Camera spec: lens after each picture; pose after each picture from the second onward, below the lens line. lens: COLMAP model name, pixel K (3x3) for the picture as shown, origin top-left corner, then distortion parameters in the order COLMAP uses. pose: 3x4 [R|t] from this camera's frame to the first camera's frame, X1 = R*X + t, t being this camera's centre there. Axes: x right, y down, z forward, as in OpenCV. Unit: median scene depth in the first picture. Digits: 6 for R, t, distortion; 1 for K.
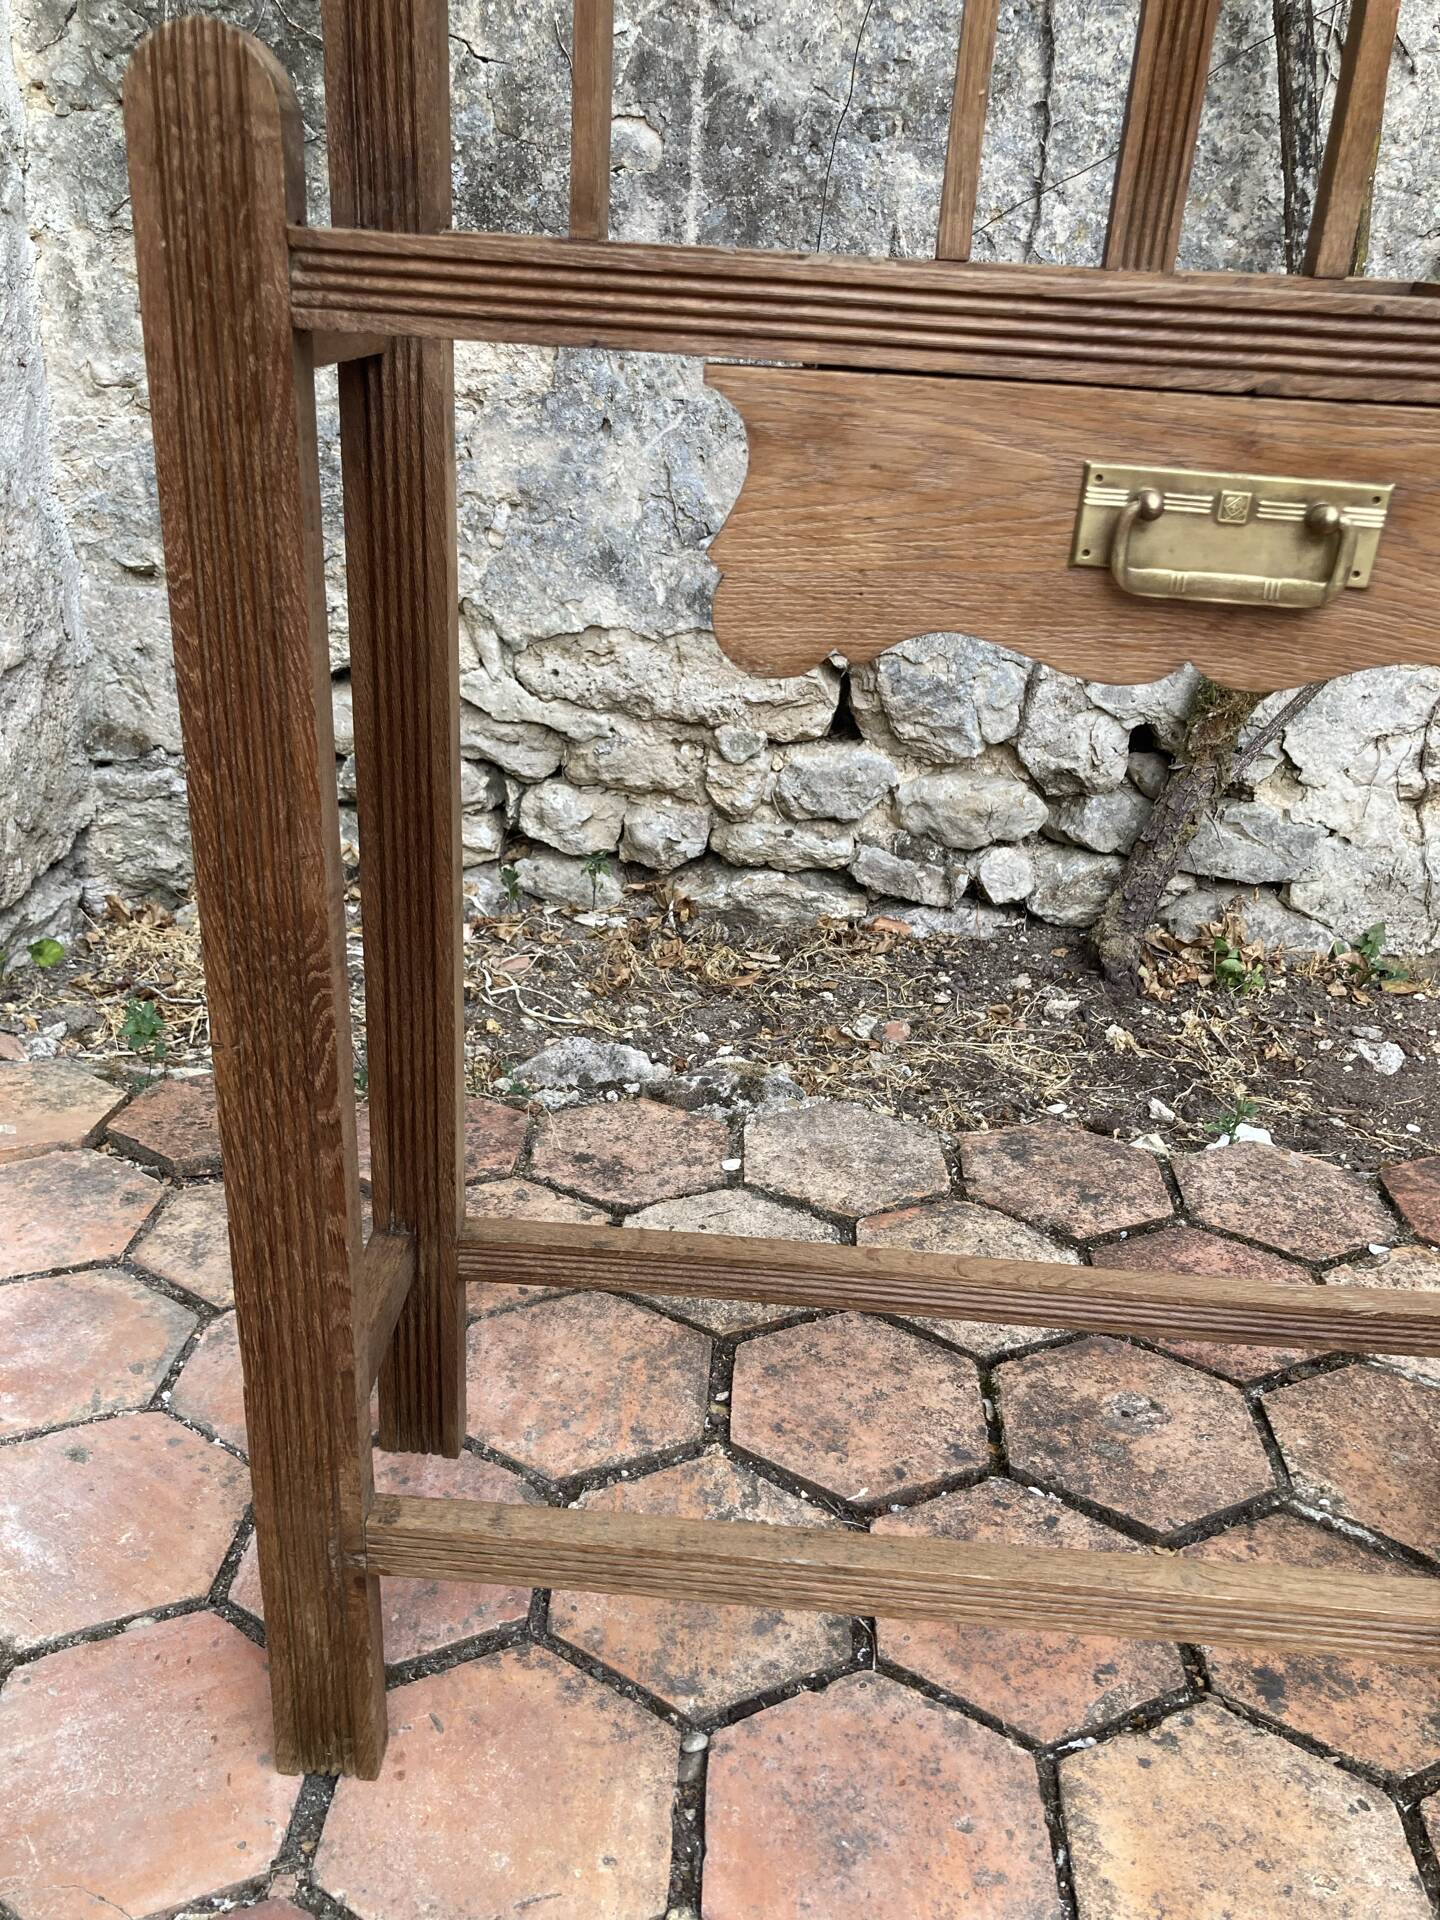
lens RADIAL K [[1591.3, 0, 703.8], [0, 1591.3, 971.8], [0, 0, 1]] dist [0.031054, -0.036920]
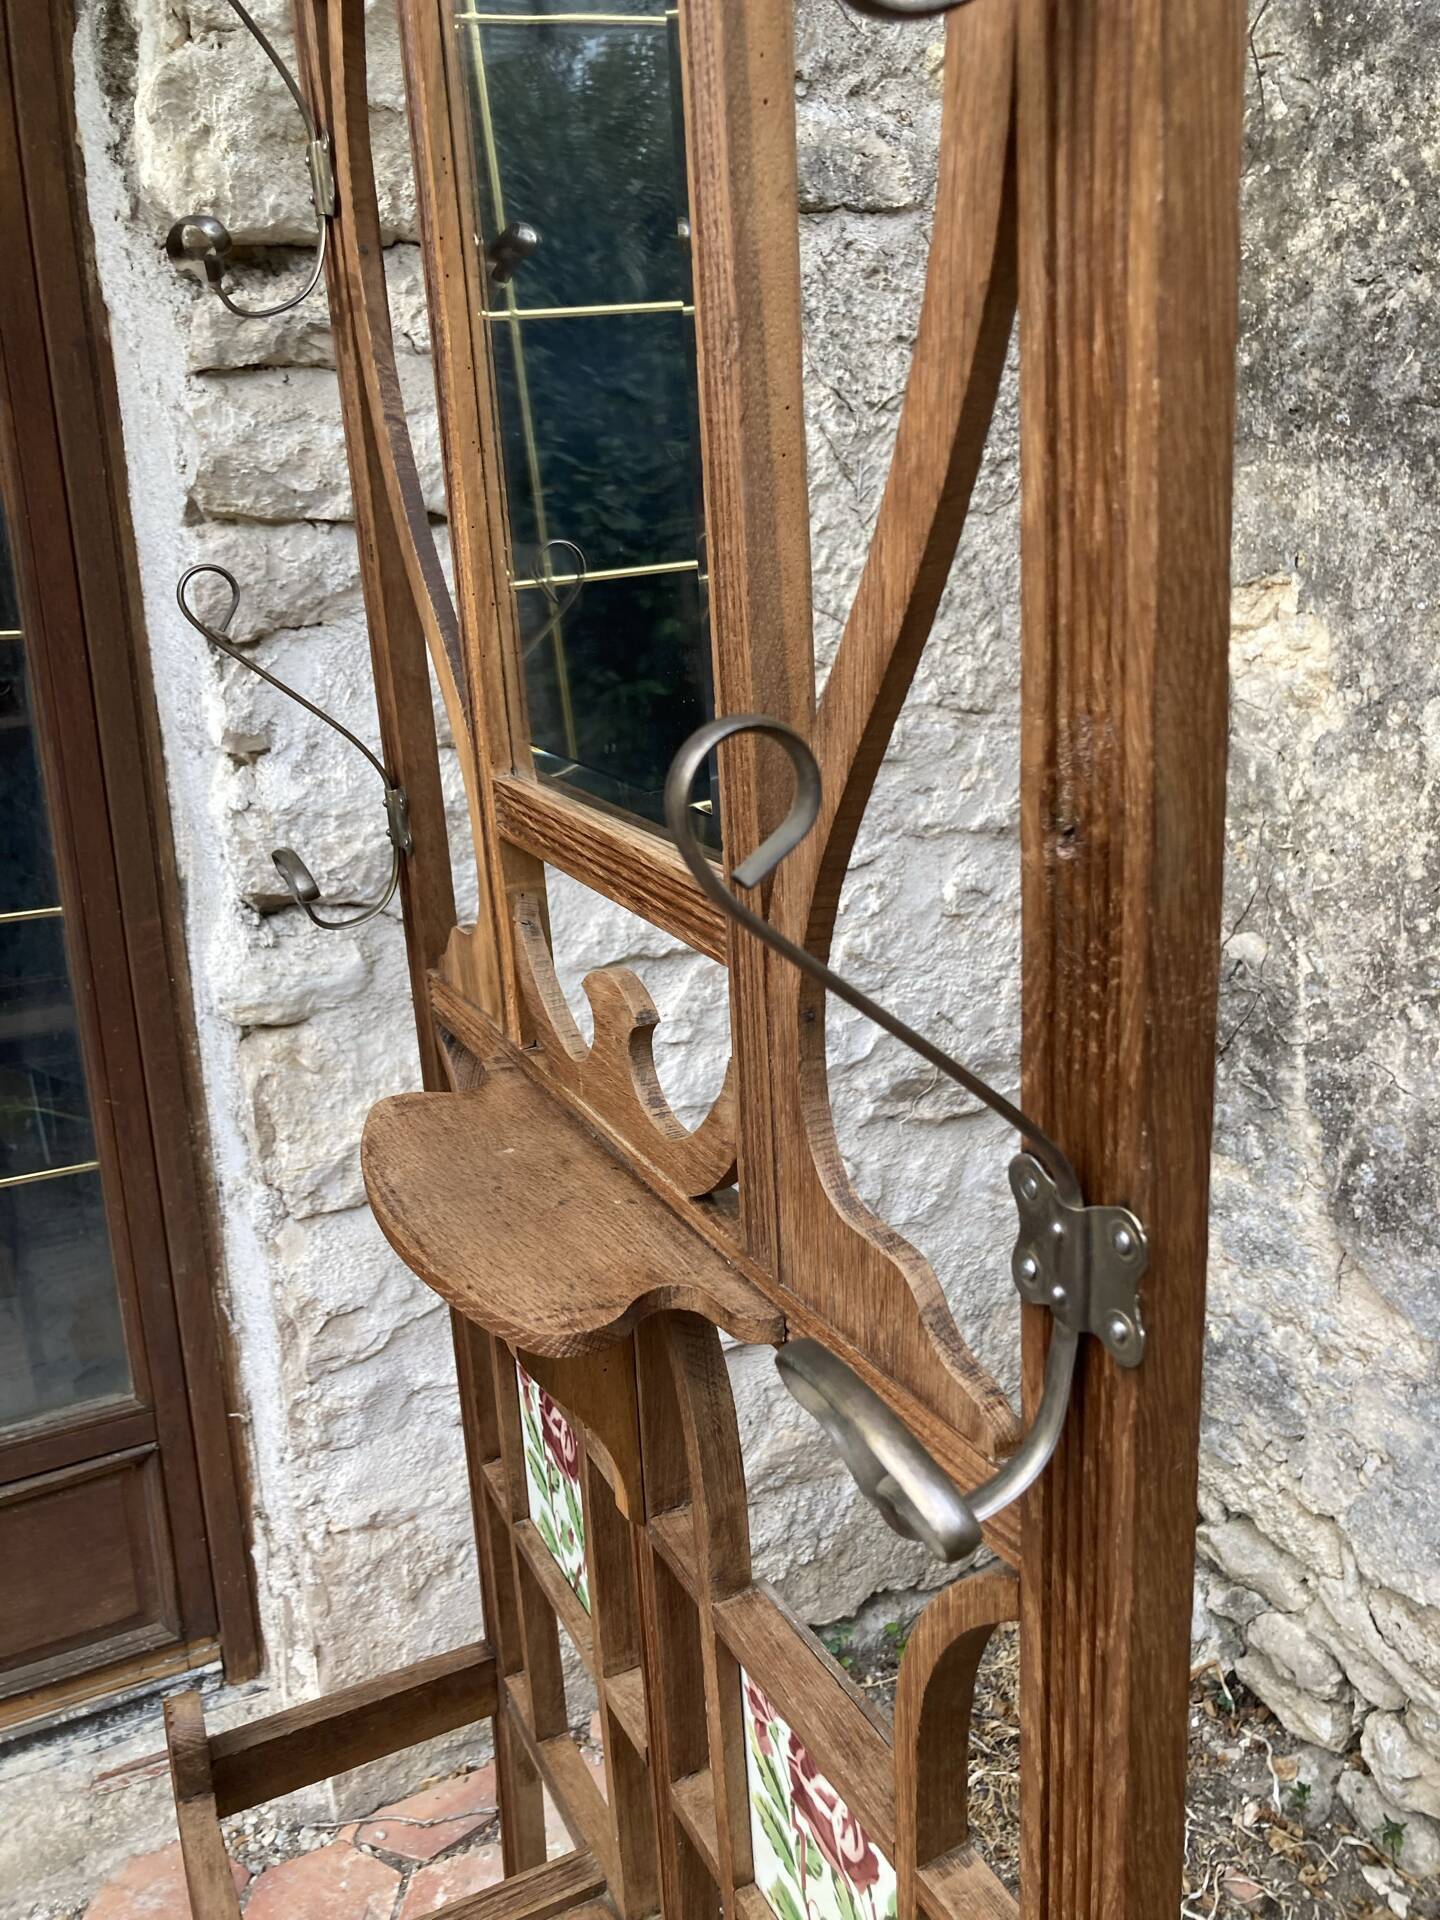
lens RADIAL K [[1591.3, 0, 737.4], [0, 1591.3, 963.6], [0, 0, 1]] dist [0.031054, -0.036920]
pose [[0.514276, 0.186577, -0.837083, 0.496996], [-0.310916, 0.950210, 0.020775, -0.525036], [0.799281, 0.249579, 0.546681, 0.046477]]
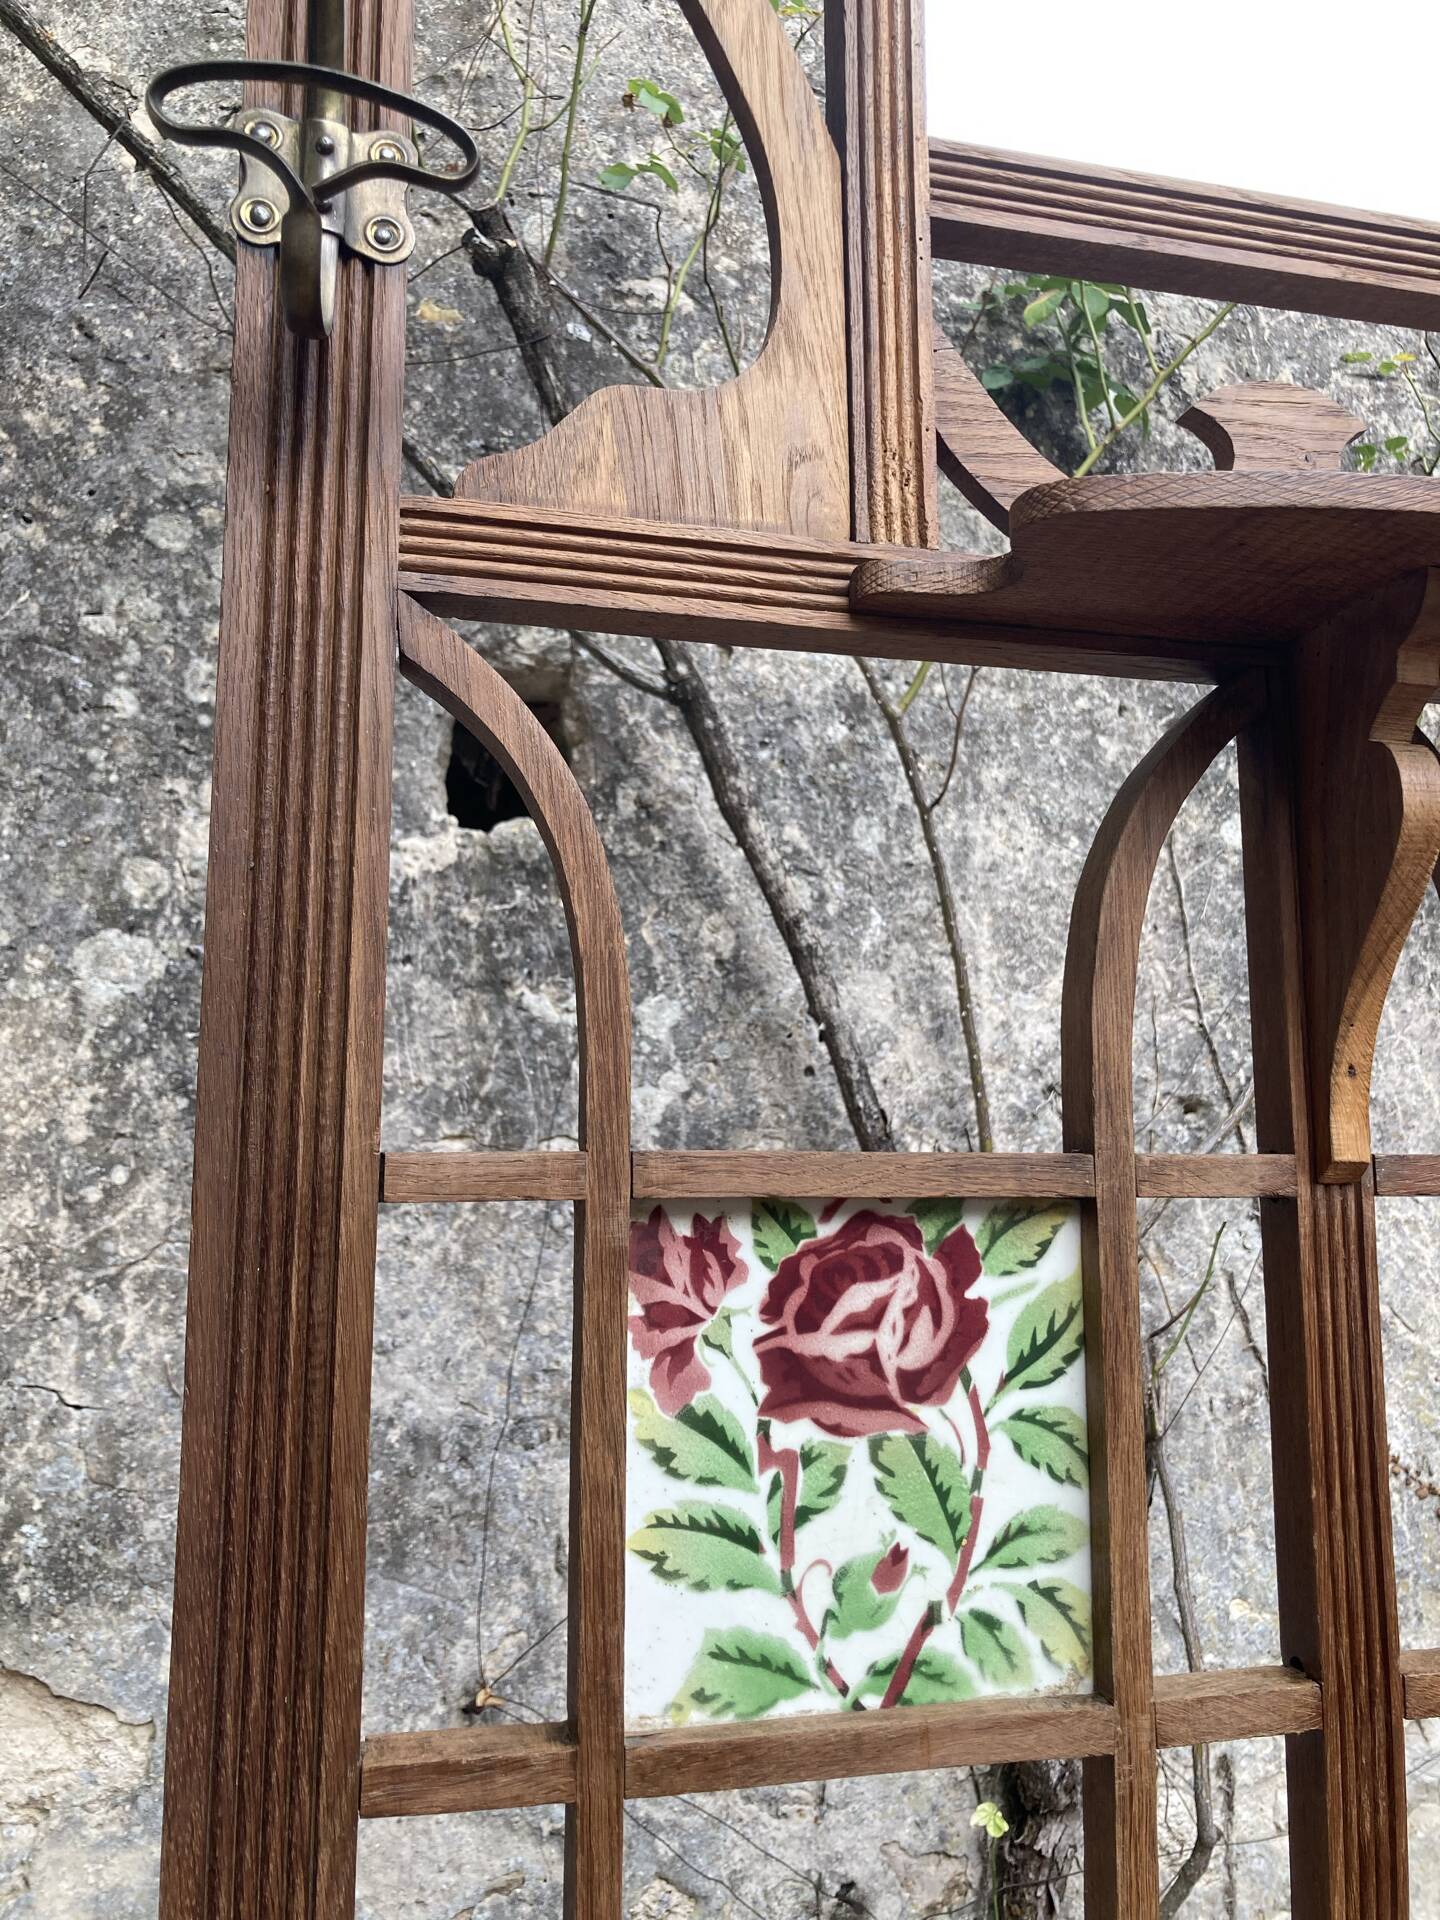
lens RADIAL K [[1591.3, 0, 714.6], [0, 1591.3, 964.6], [0, 0, 1]] dist [0.031054, -0.036920]
pose [[0.944818, -0.003068, 0.327582, -0.092113], [0.183369, 0.833585, -0.521068, -0.250016], [-0.271468, 0.552382, 0.788149, 0.088491]]
